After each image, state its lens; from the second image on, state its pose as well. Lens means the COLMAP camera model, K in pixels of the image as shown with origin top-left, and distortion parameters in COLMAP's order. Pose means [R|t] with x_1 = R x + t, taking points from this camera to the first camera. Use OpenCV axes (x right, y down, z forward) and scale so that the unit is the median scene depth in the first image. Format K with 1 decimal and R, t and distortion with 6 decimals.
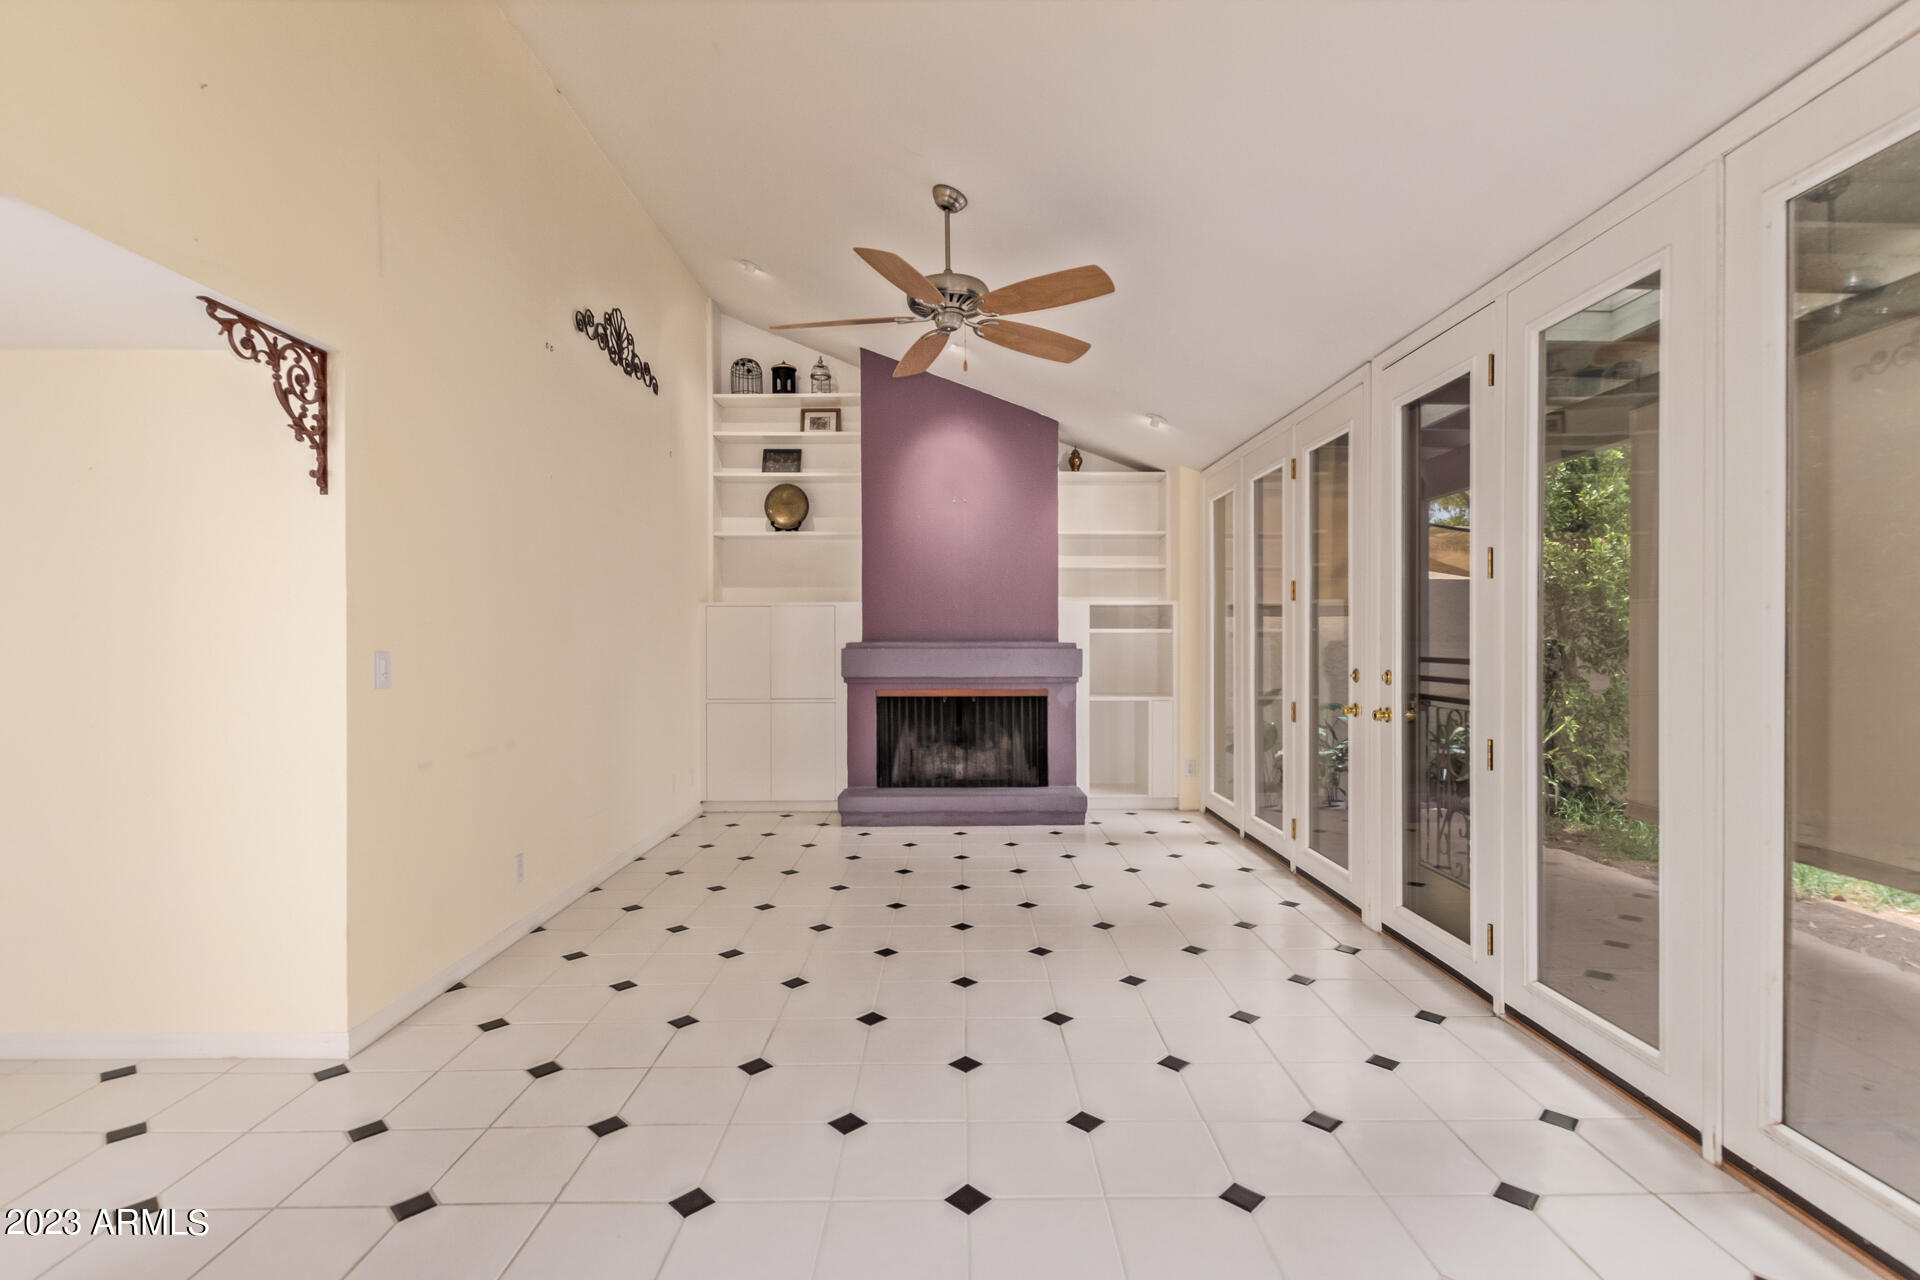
lens RADIAL K [[879.2, 0, 964.3], [0, 879.2, 640.7], [0, 0, 1]] dist [-0.001388, -0.000367]
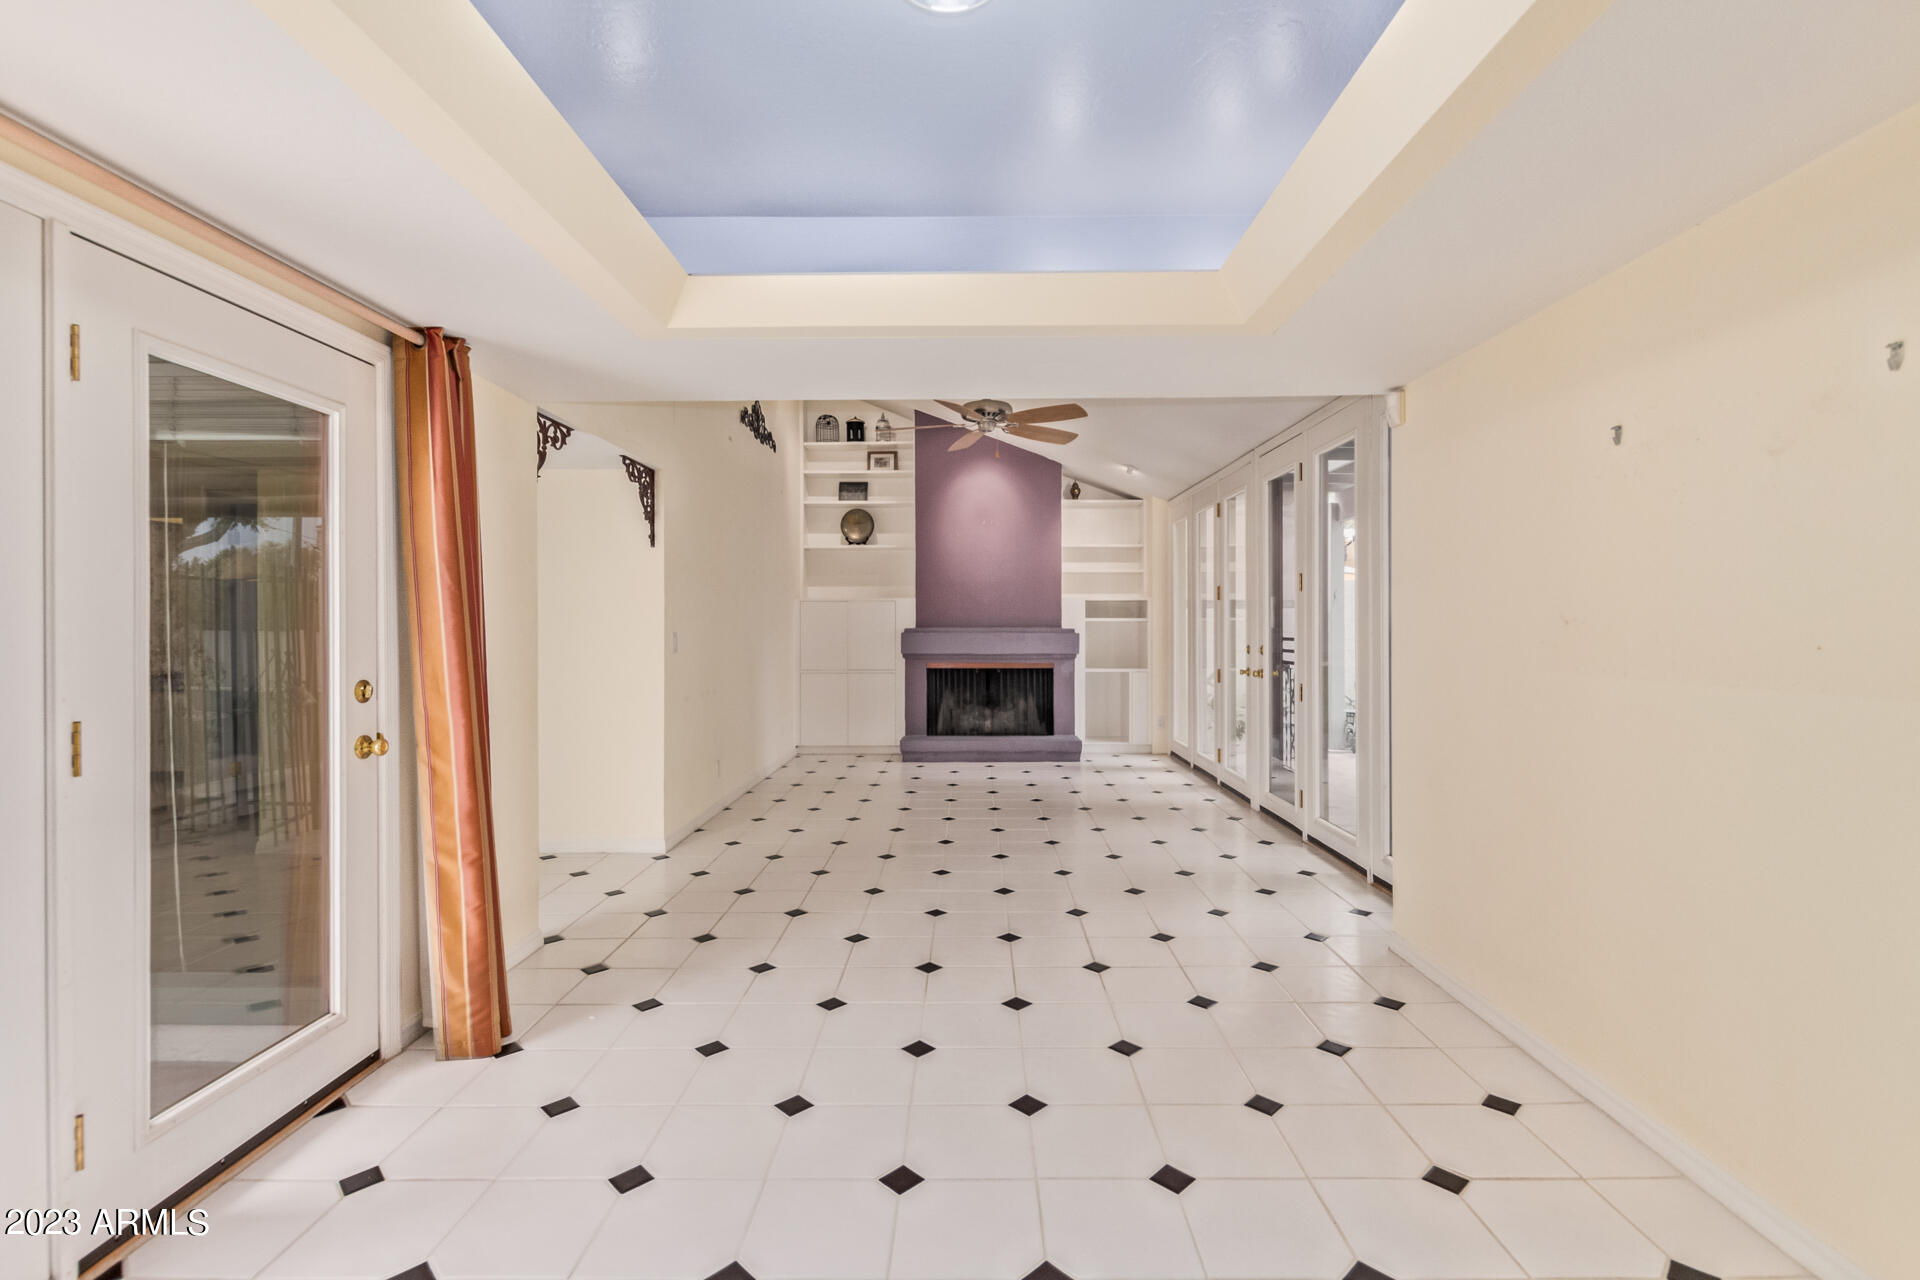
lens RADIAL K [[876.9, 0, 968.3], [0, 876.9, 634.1], [0, 0, 1]] dist [-0.000997, -0.000848]
pose [[0.999888, 0.000652, -0.014943, -0.015625], [-0.000538, 0.999971, 0.007599, 0.000582], [0.014947, -0.007590, 0.999859, -0.340625]]
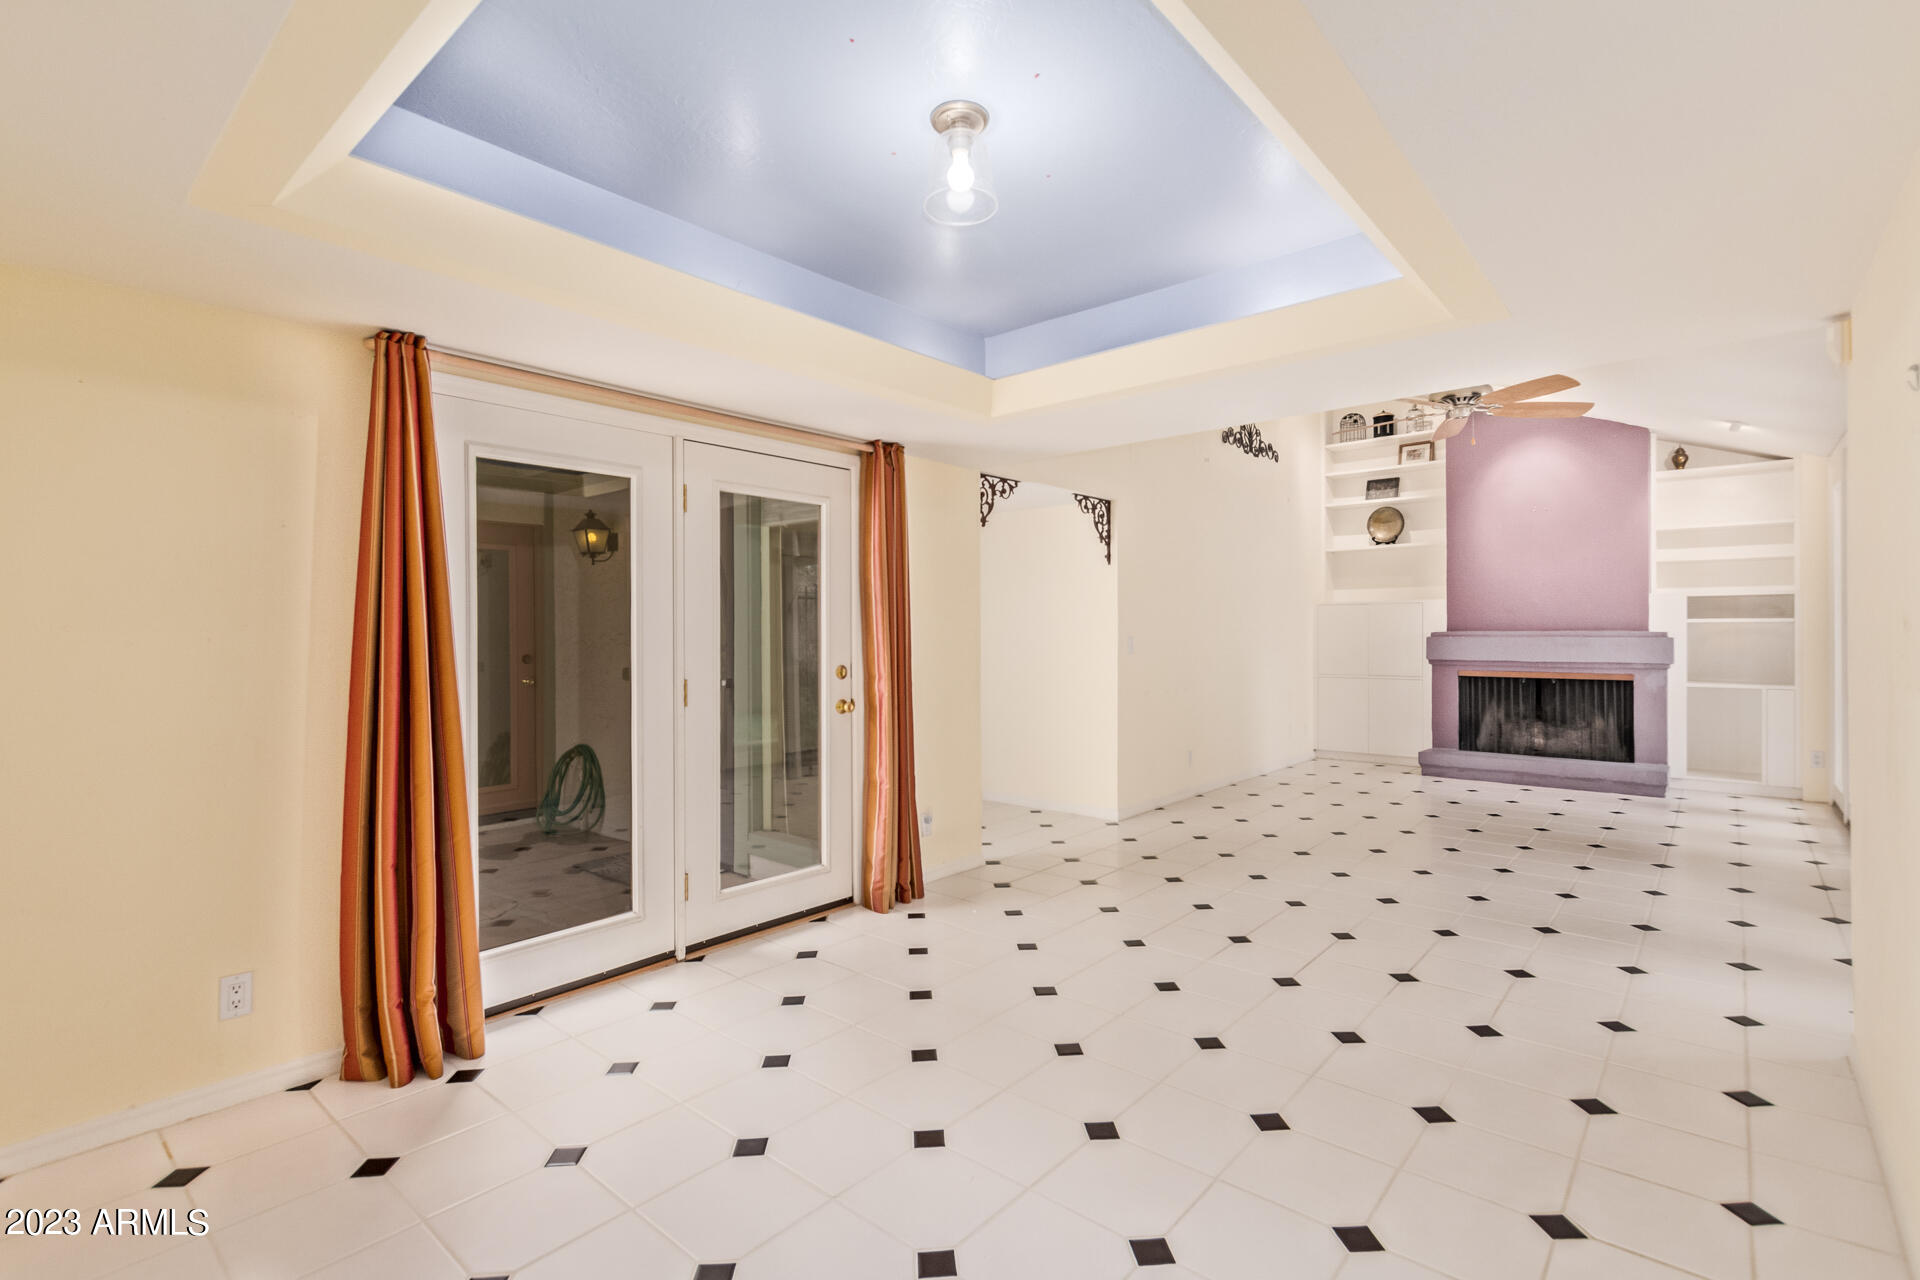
lens RADIAL K [[879.2, 0, 964.3], [0, 879.2, 640.7], [0, 0, 1]] dist [-0.001388, -0.000367]
pose [[0.750795, 0.005844, -0.660510, 0.189375], [0.001708, 0.999940, 0.010789, -0.000235], [0.660534, -0.009229, 0.750740, -0.372019]]
